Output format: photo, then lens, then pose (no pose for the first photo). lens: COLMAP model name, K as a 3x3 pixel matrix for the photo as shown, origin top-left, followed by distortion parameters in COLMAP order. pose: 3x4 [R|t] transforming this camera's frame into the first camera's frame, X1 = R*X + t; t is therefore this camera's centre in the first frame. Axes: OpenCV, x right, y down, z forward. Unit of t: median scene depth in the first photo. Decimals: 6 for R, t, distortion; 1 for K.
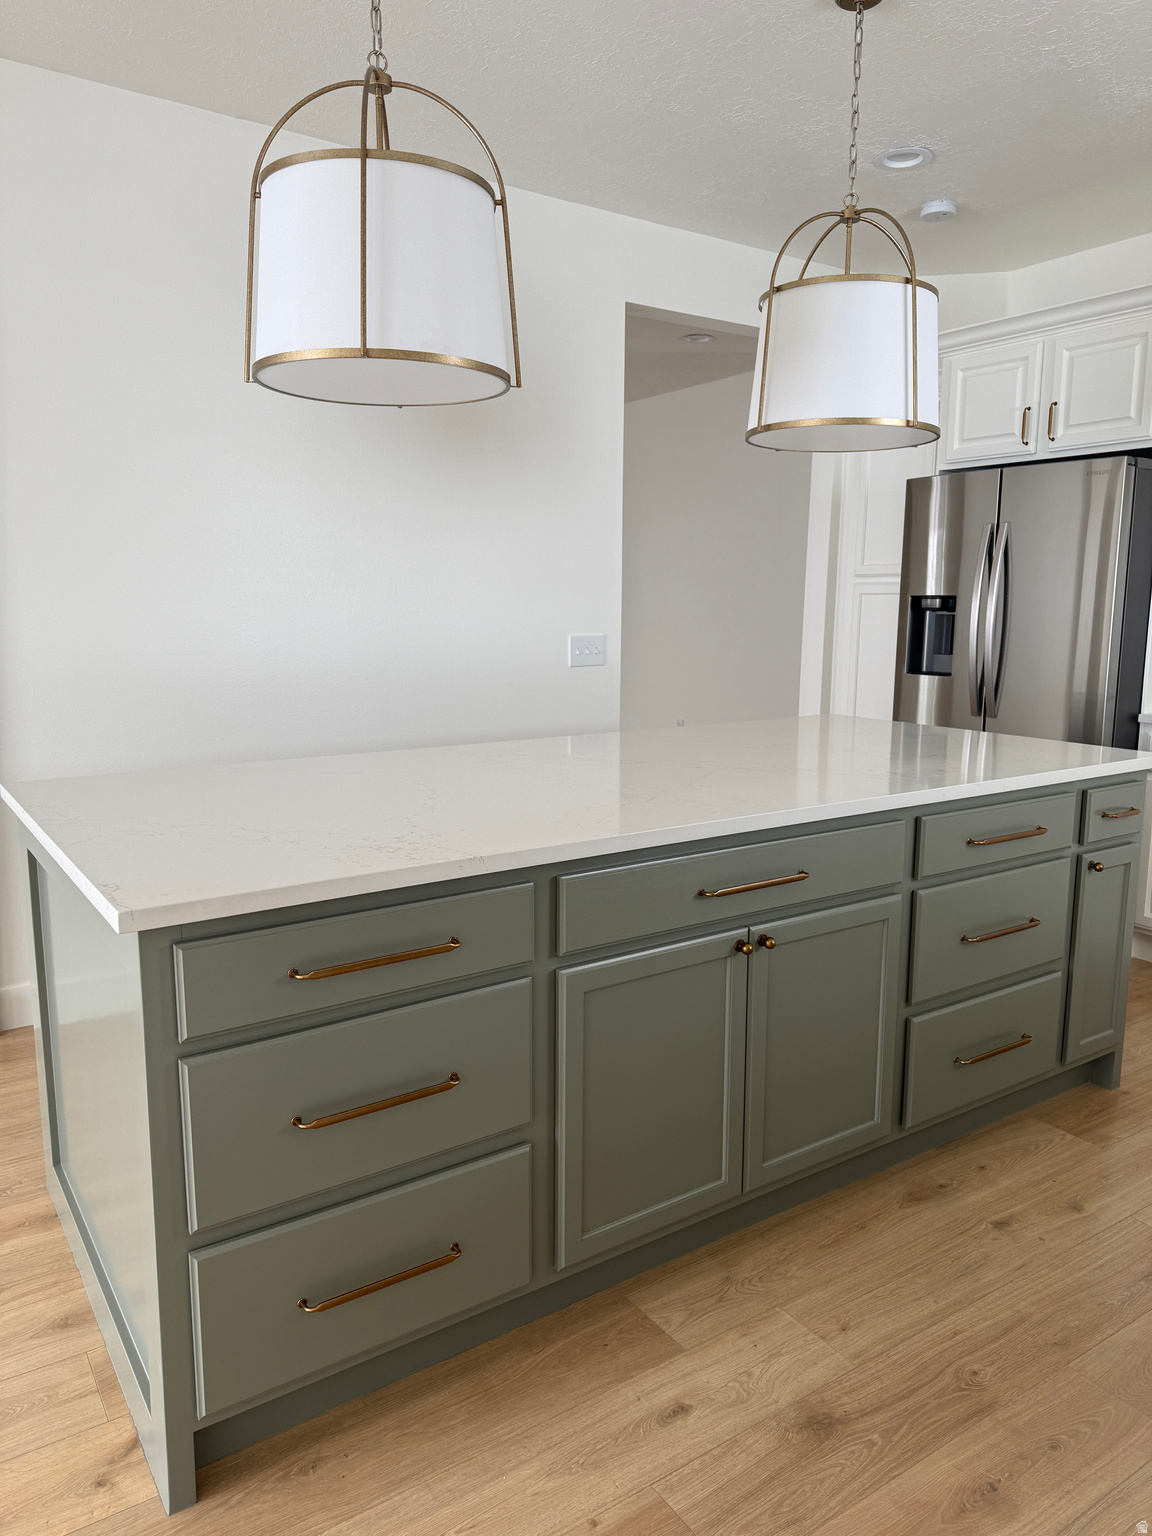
lens RADIAL K [[1081.5, 0, 574.5], [0, 1081.5, 778.4], [0, 0, 1]] dist [0.044198, -0.054864]
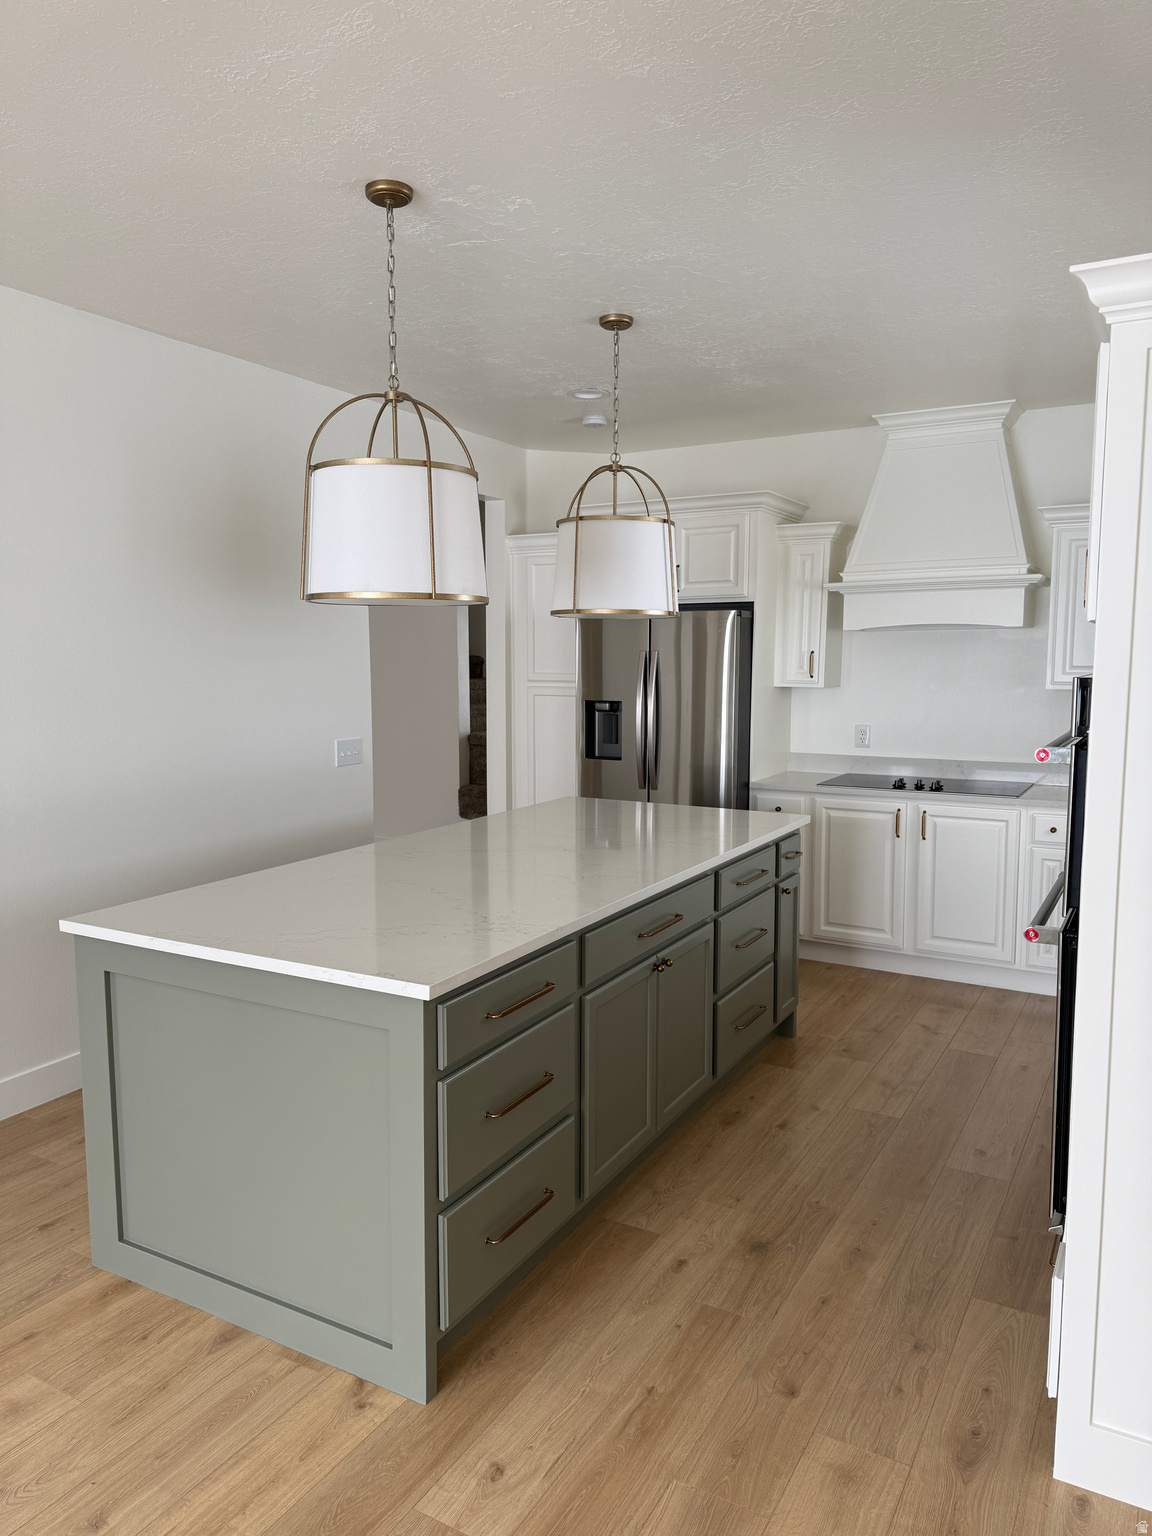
lens RADIAL K [[1081.5, 0, 576.3], [0, 1081.5, 777.1], [0, 0, 1]] dist [0.044198, -0.054864]
pose [[0.894820, -0.057978, 0.442645, -0.597168], [0.080403, 0.996247, -0.032047, -0.071633], [-0.439126, 0.064266, 0.896124, -0.335981]]
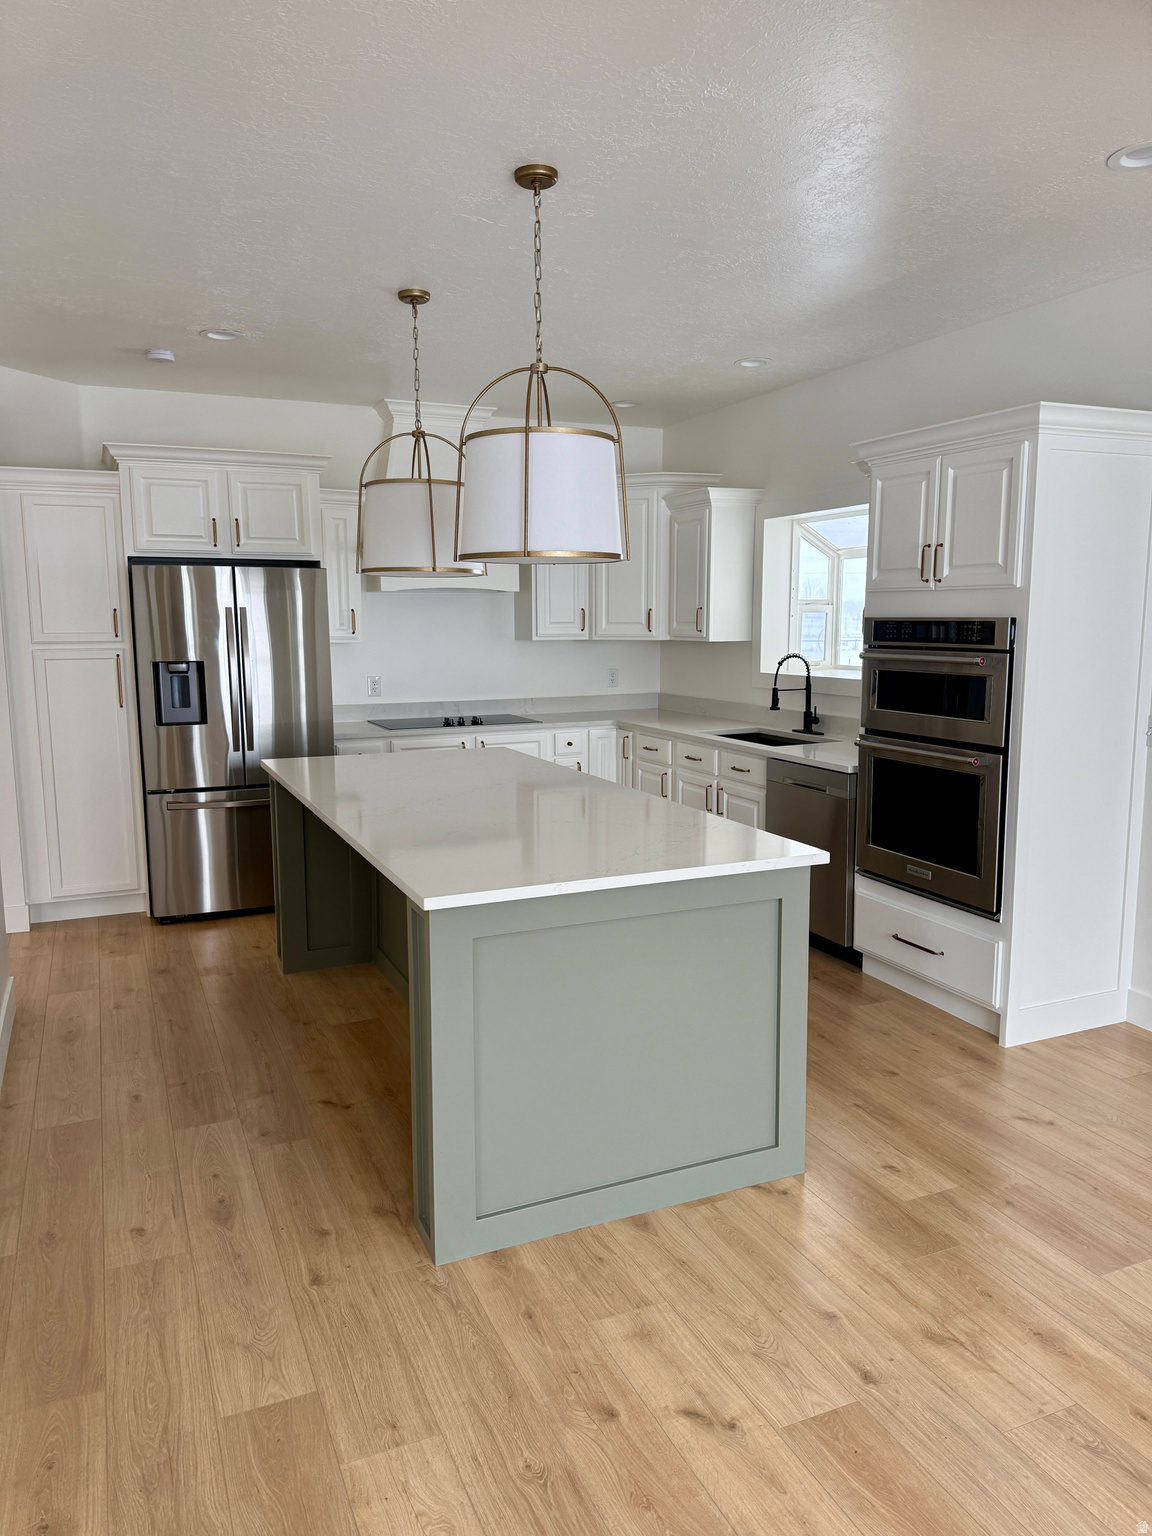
lens RADIAL K [[1081.5, 0, 584.3], [0, 1081.5, 778.5], [0, 0, 1]] dist [0.044198, -0.054864]
pose [[0.168517, -0.156091, 0.973261, -1.684994], [0.166999, 0.977629, 0.127877, -0.245740], [-0.971449, 0.140984, 0.190815, 0.696892]]
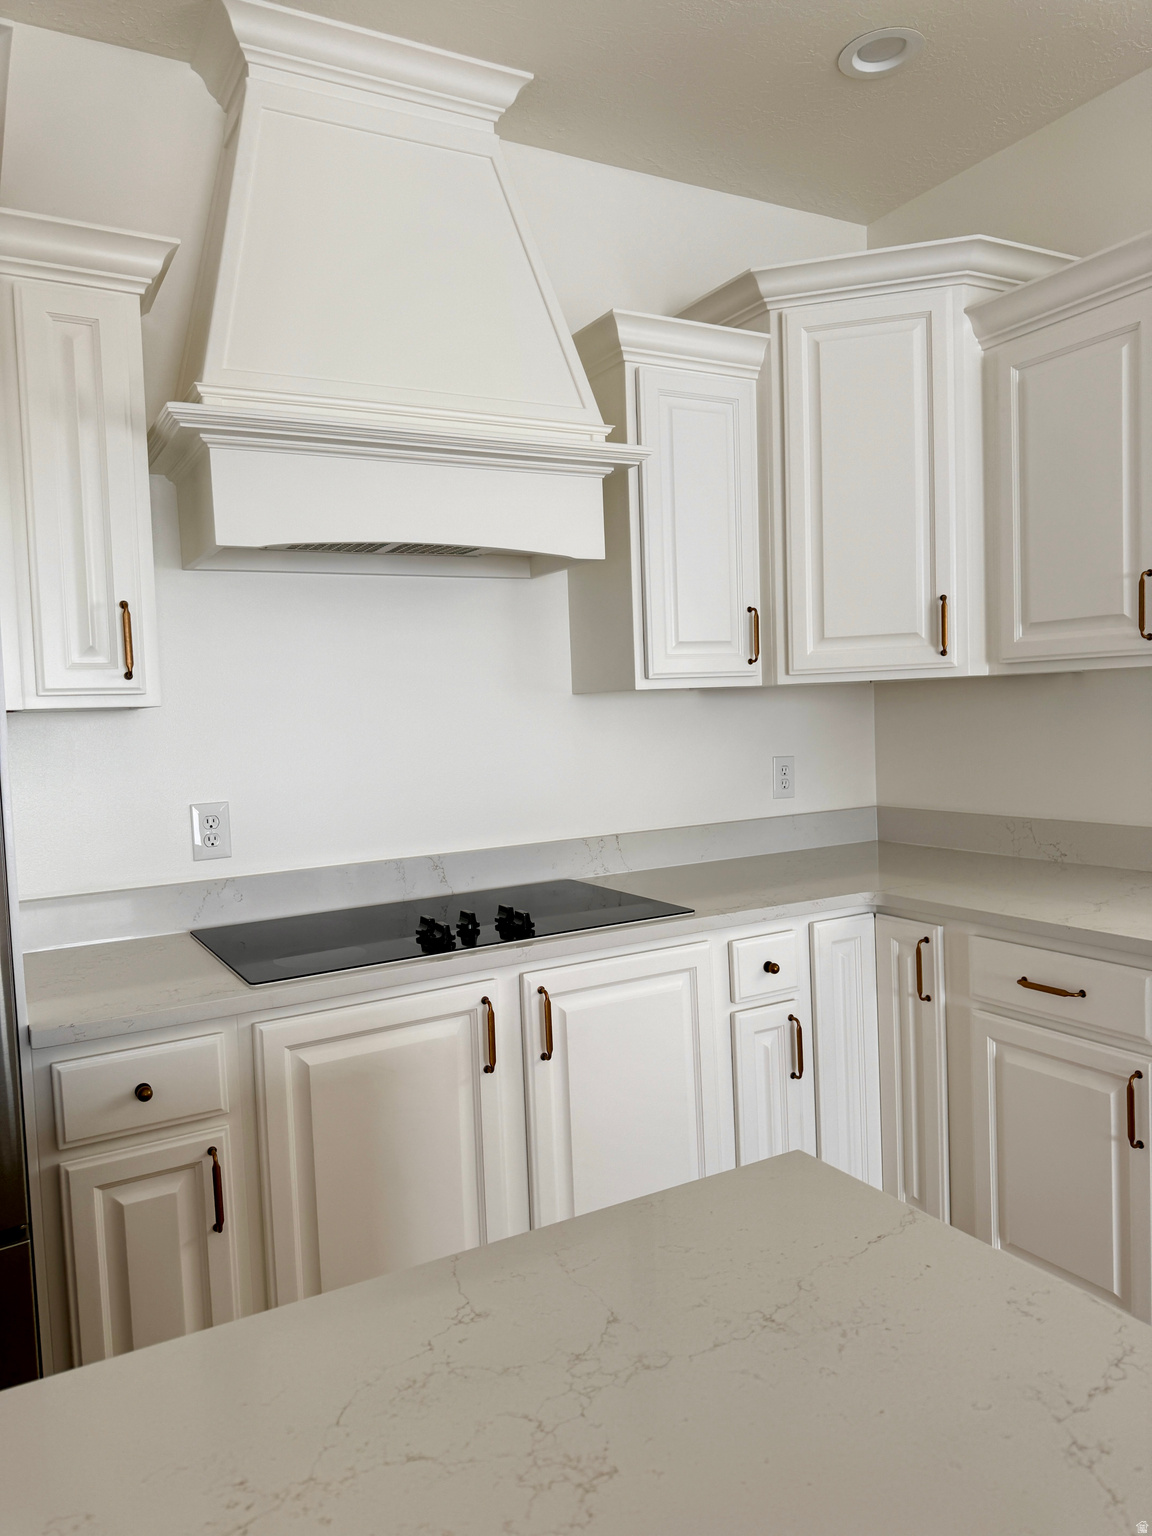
lens RADIAL K [[1081.5, 0, 571.9], [0, 1081.5, 764.2], [0, 0, 1]] dist [0.044198, -0.054864]
pose [[0.078635, -0.064815, 0.994794, 0.229622], [0.203339, 0.977948, 0.047644, -0.251887], [-0.975946, 0.198534, 0.090080, 1.370834]]
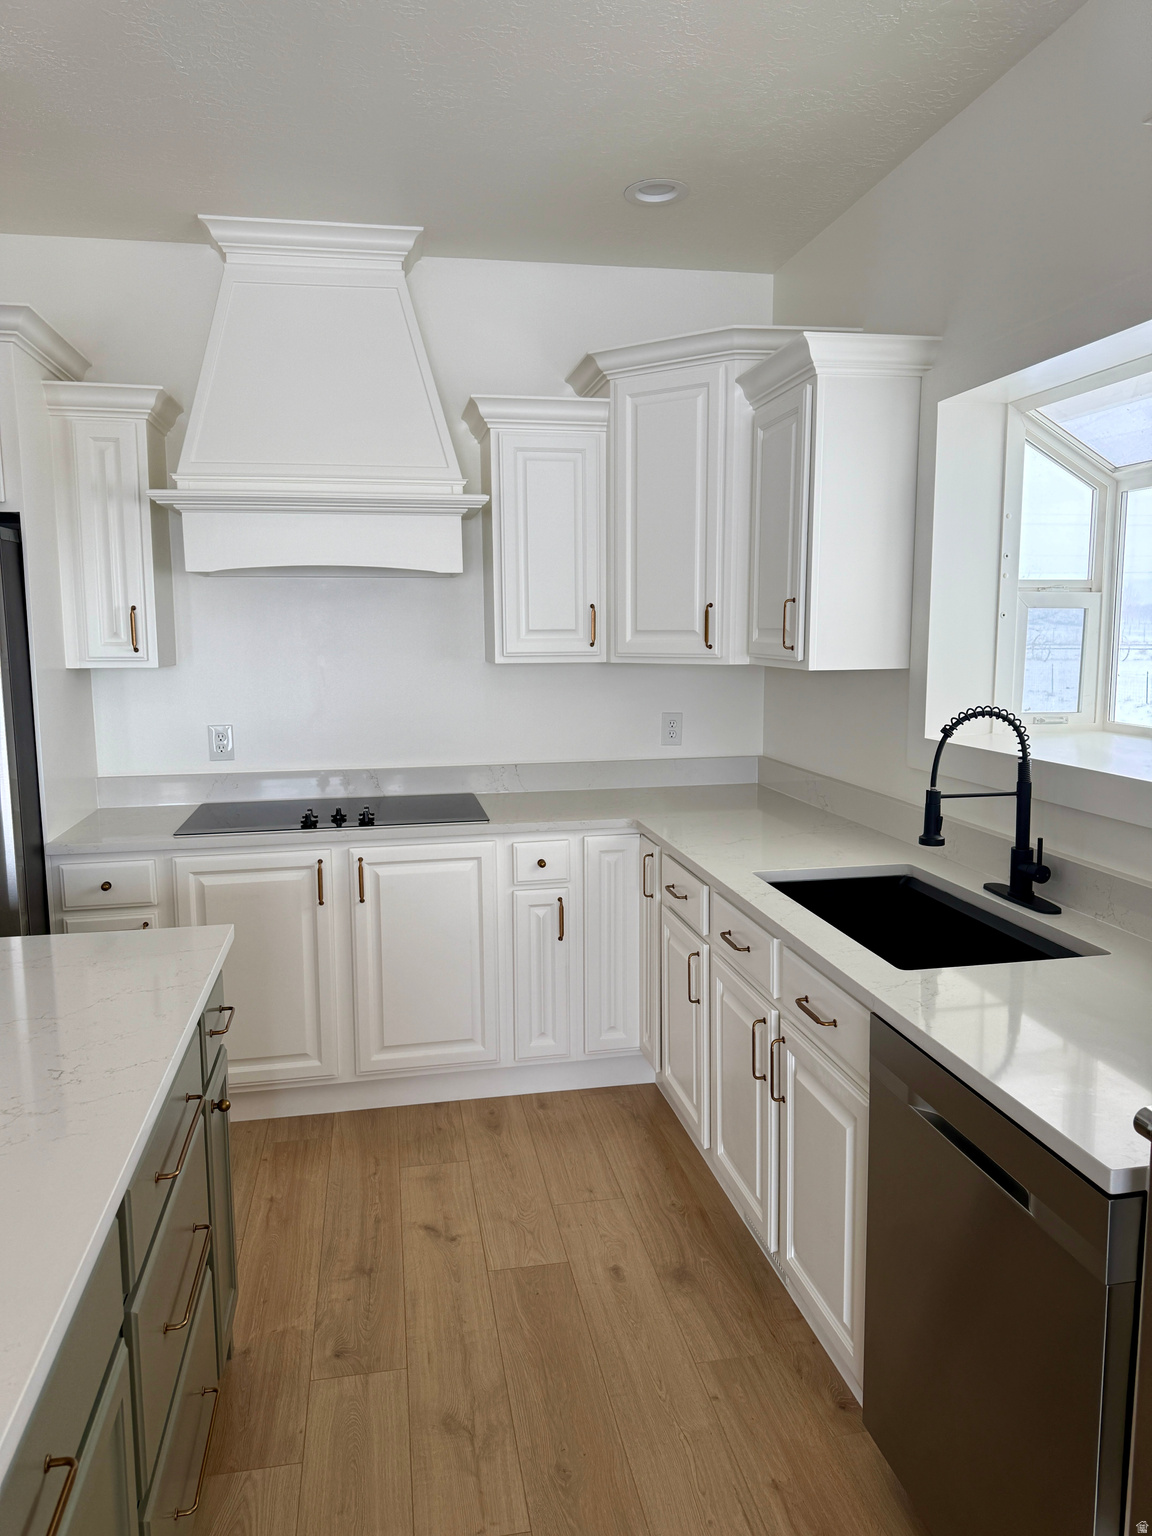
lens RADIAL K [[1081.5, 0, 585.3], [0, 1081.5, 767.2], [0, 0, 1]] dist [0.044198, -0.054864]
pose [[0.392138, -0.132521, 0.910311, -0.077558], [0.160827, 0.984205, 0.073998, -0.203306], [-0.905739, 0.117385, 0.407257, 0.586033]]
